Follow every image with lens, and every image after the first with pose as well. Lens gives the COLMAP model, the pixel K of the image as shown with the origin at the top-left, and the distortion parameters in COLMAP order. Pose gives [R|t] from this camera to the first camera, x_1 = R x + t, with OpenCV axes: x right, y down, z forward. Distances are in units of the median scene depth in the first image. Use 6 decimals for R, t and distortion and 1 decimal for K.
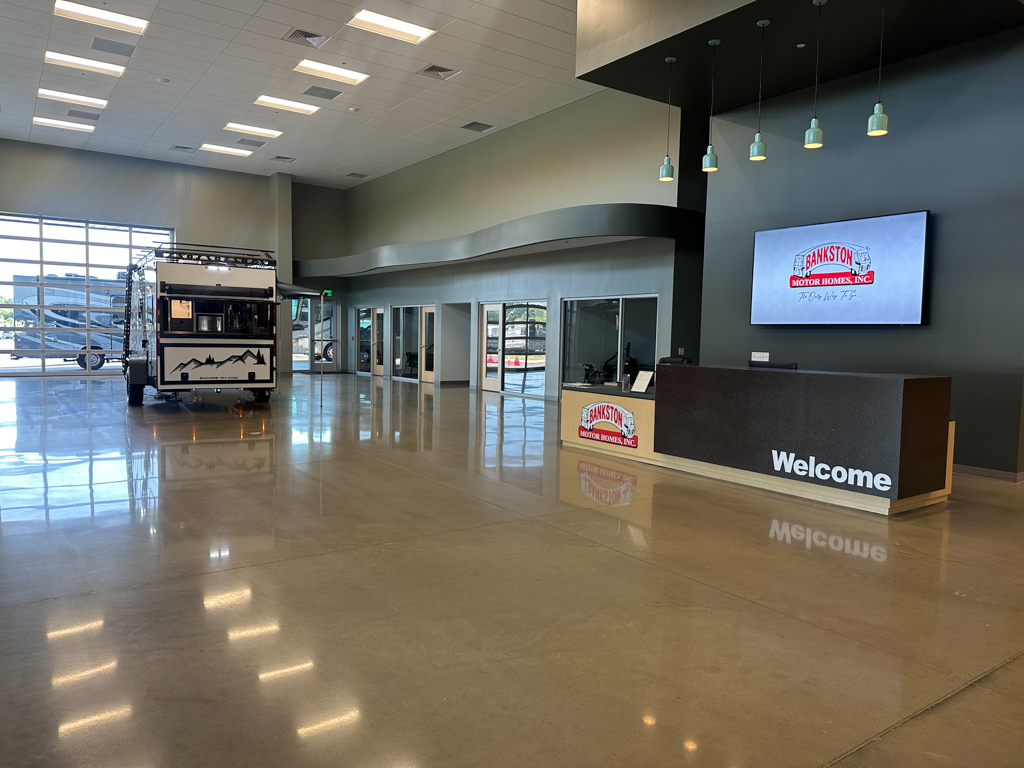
lens RADIAL K [[720.1, 0, 512.9], [0, 720.1, 386.5], [0, 0, 1]] dist [0.082250, -0.078264]
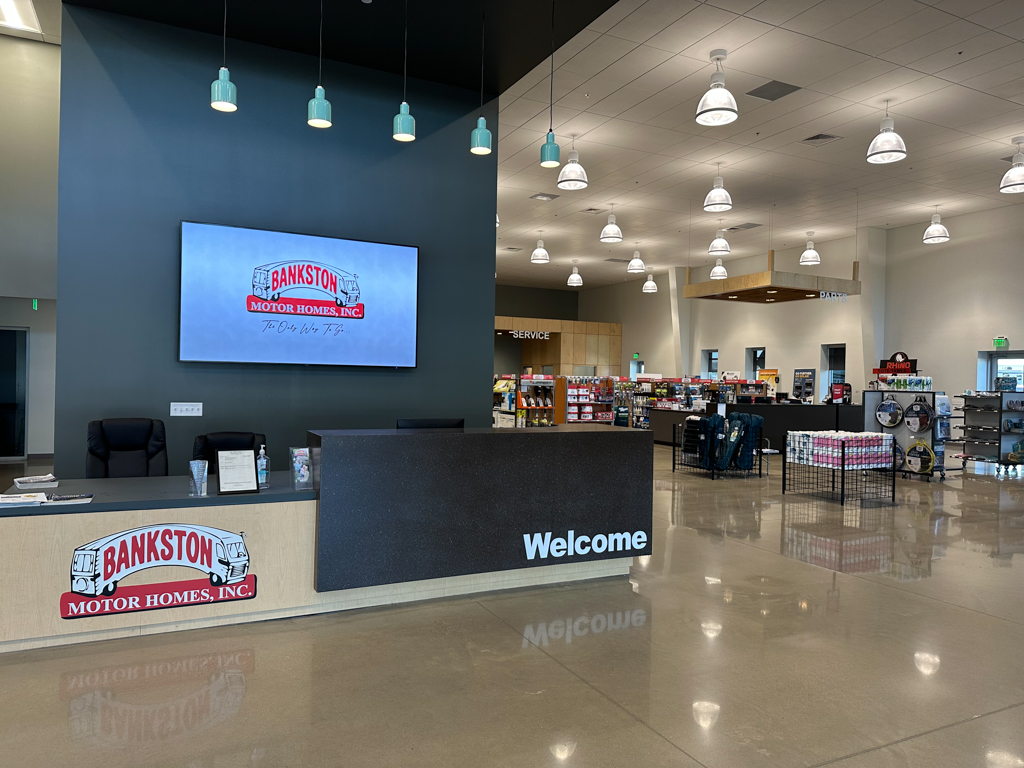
lens RADIAL K [[720.1, 0, 475.7], [0, 720.1, 396.8], [0, 0, 1]] dist [0.082250, -0.078264]
pose [[0.164457, -0.037816, 0.985659, -0.392539], [0.057068, 0.997956, 0.028766, -0.081671], [-0.984732, 0.051518, 0.166279, 0.904066]]
